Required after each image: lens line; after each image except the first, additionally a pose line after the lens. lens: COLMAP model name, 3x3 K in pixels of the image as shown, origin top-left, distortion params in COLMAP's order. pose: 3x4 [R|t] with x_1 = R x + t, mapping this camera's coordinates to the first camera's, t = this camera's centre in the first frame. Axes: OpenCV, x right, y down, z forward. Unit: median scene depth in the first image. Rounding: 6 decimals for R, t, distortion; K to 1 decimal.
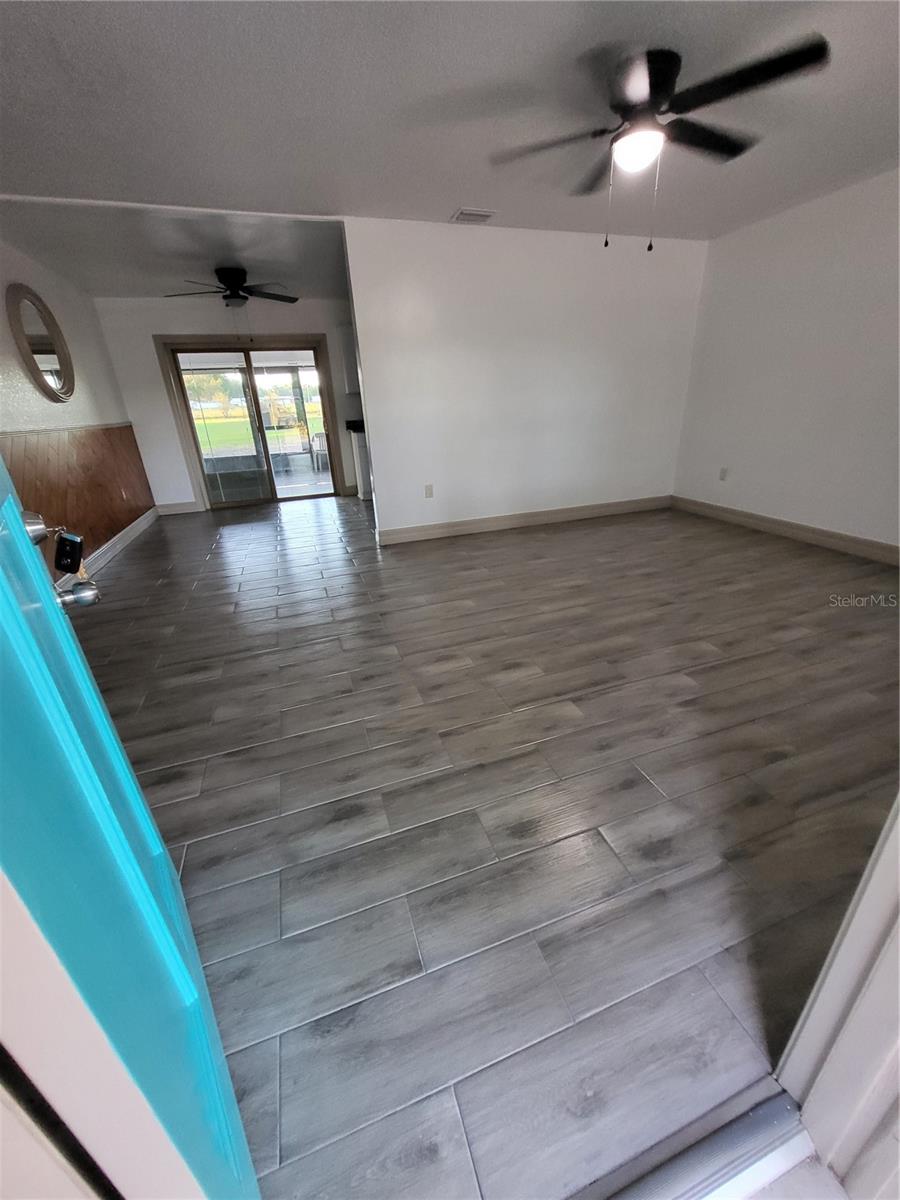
lens RADIAL K [[466.7, 0, 454.0], [0, 466.7, 605.1], [0, 0, 1]] dist [0.002508, 0.000093]
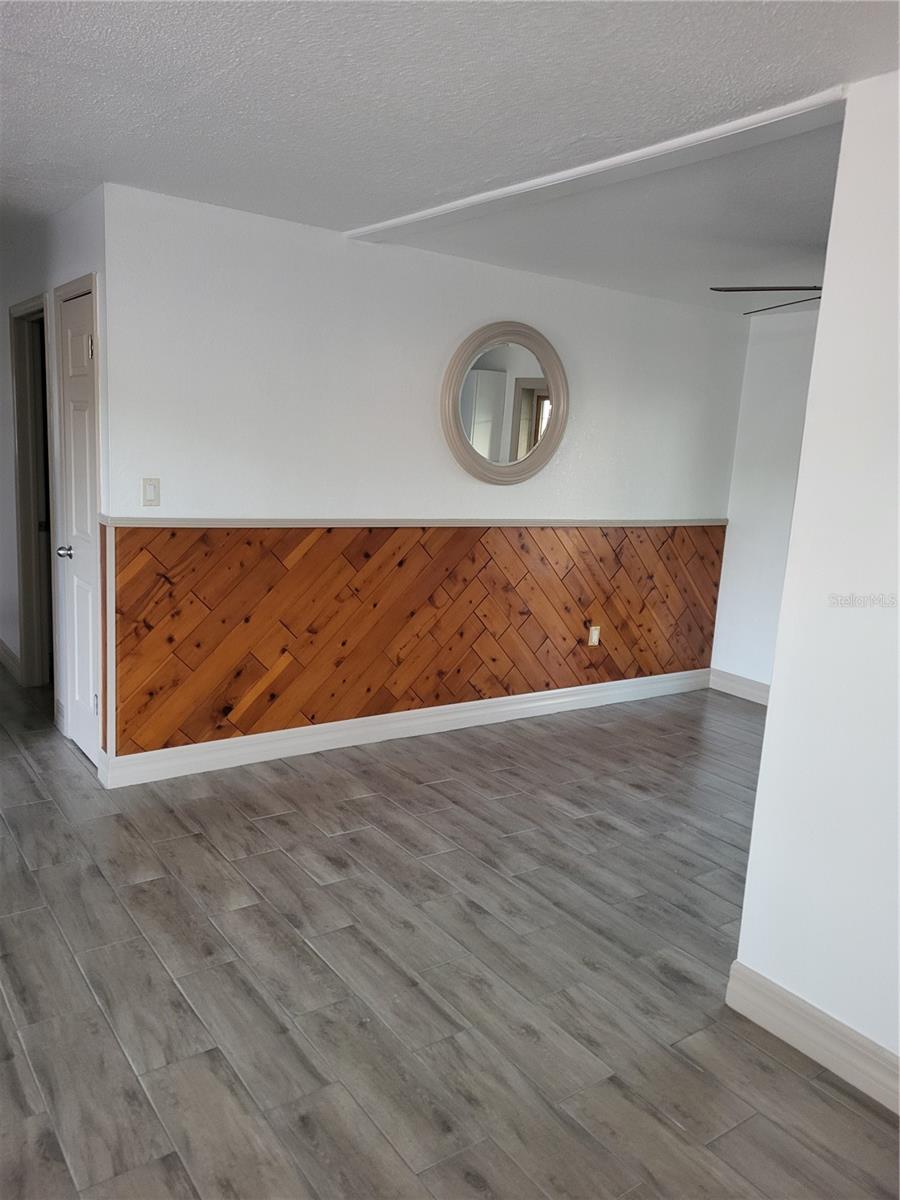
lens RADIAL K [[903.0, 0, 444.6], [0, 903.0, 604.5], [0, 0, 1]] dist [0.039063, -0.001500]
pose [[0.283809, 0.236152, -0.929346, 0.368336], [-0.453511, 0.887005, 0.086897, -0.416295], [0.844855, 0.396806, 0.358838, 0.646635]]
